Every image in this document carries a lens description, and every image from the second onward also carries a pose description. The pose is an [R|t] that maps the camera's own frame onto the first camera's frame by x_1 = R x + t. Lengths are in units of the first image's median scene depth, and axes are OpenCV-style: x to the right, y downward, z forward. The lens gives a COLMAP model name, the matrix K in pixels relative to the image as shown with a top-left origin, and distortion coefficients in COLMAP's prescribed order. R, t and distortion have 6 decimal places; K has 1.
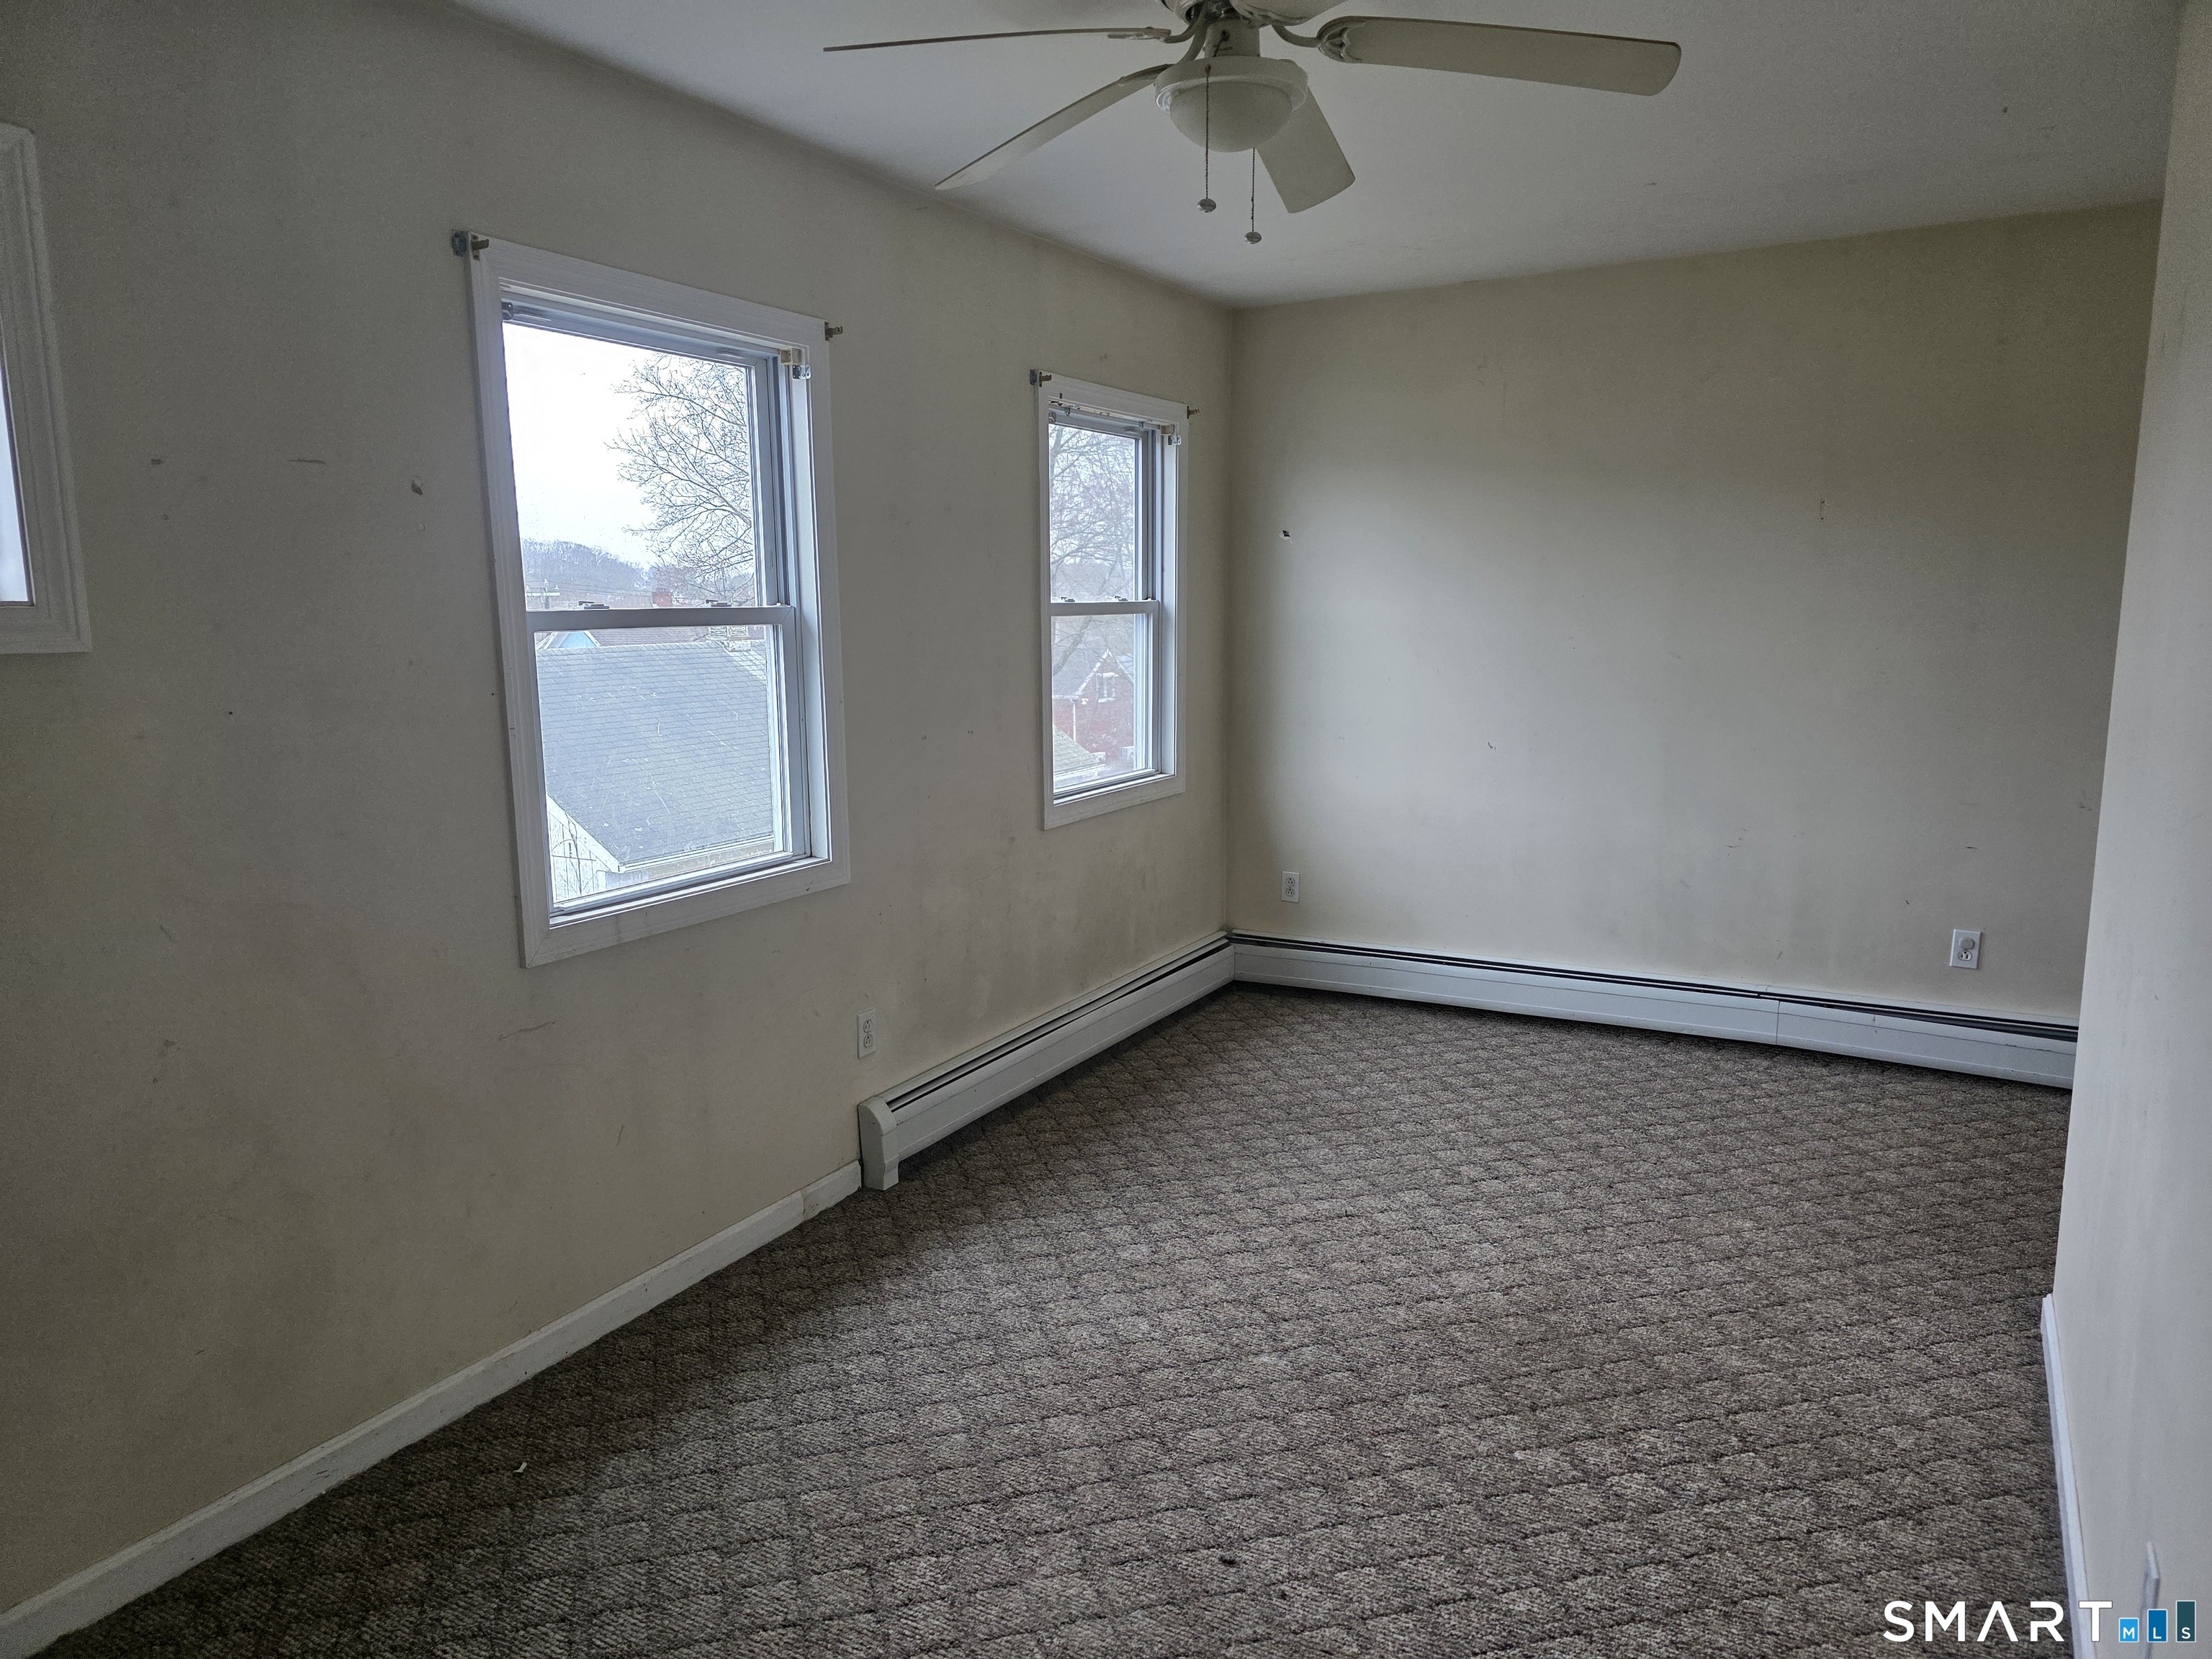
lens RADIAL K [[1478.0, 0, 1108.0], [0, 1478.0, 814.6], [0, 0, 1]] dist [0.061612, -0.052594]
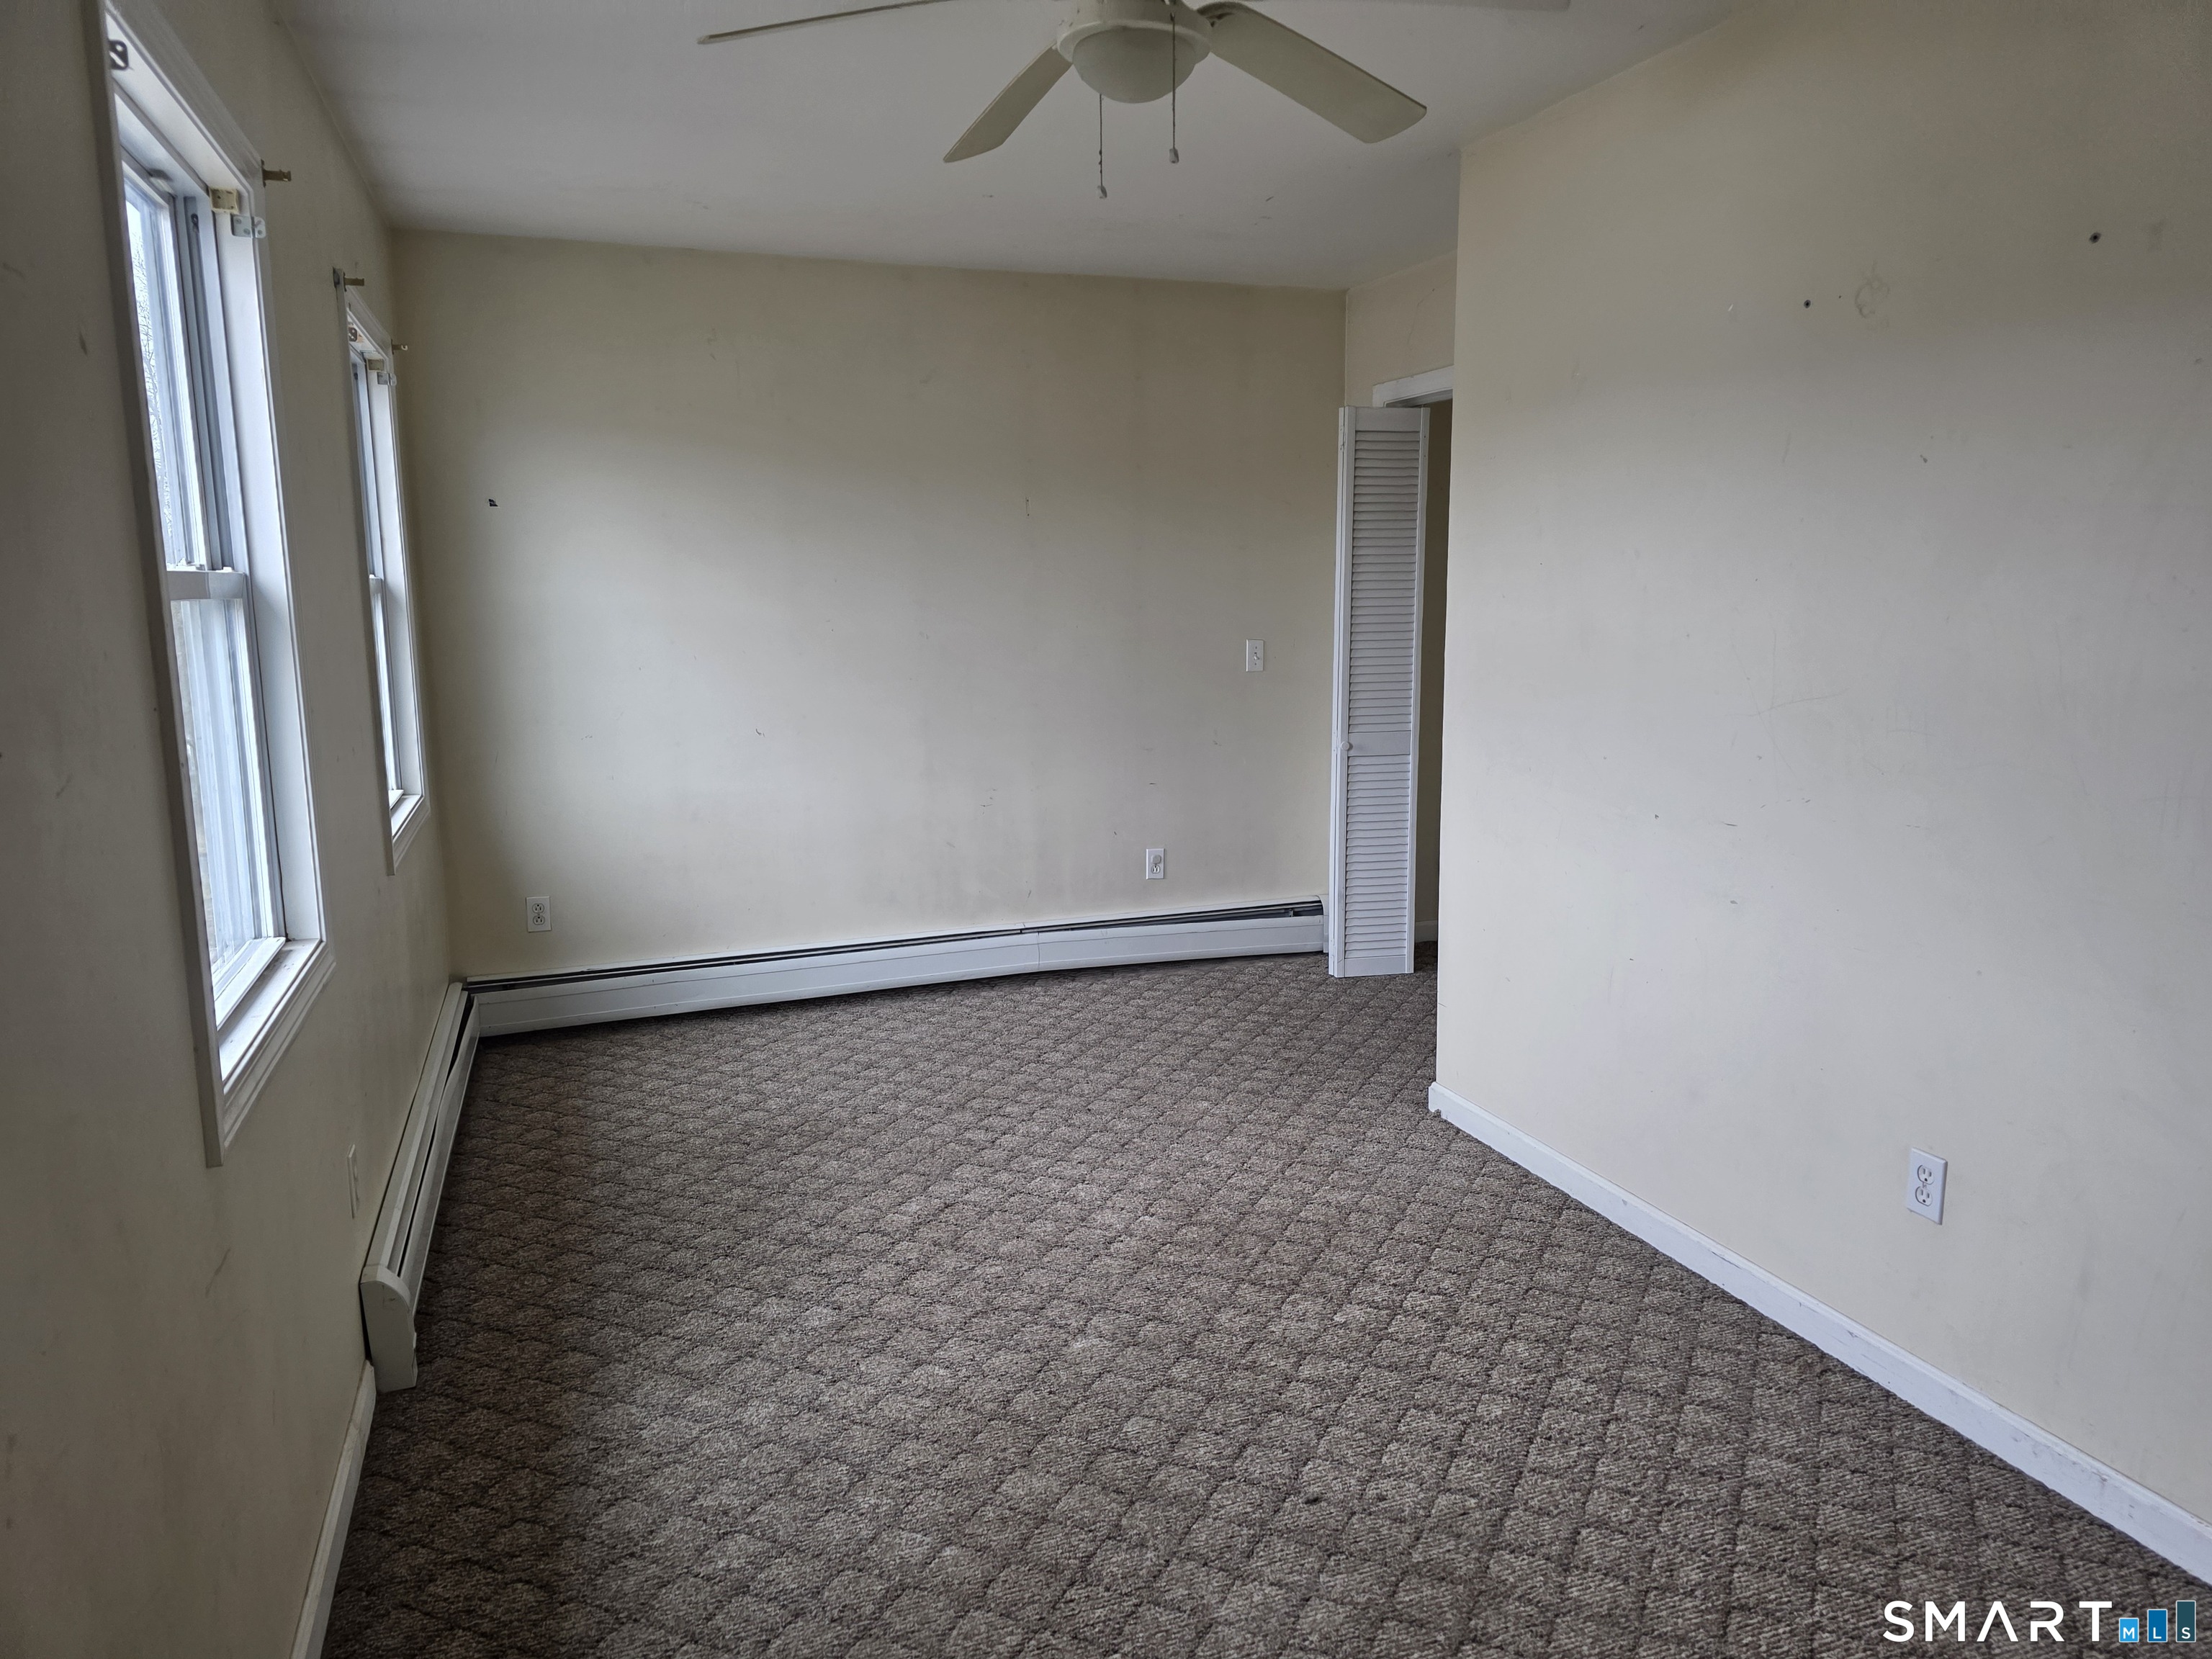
lens RADIAL K [[1478.0, 0, 1111.2], [0, 1478.0, 818.9], [0, 0, 1]] dist [0.061612, -0.052594]
pose [[0.658811, -0.119813, 0.742706, -0.403672], [0.118332, 0.991451, 0.054975, -0.021521], [-0.742944, 0.051668, 0.667357, 0.220694]]
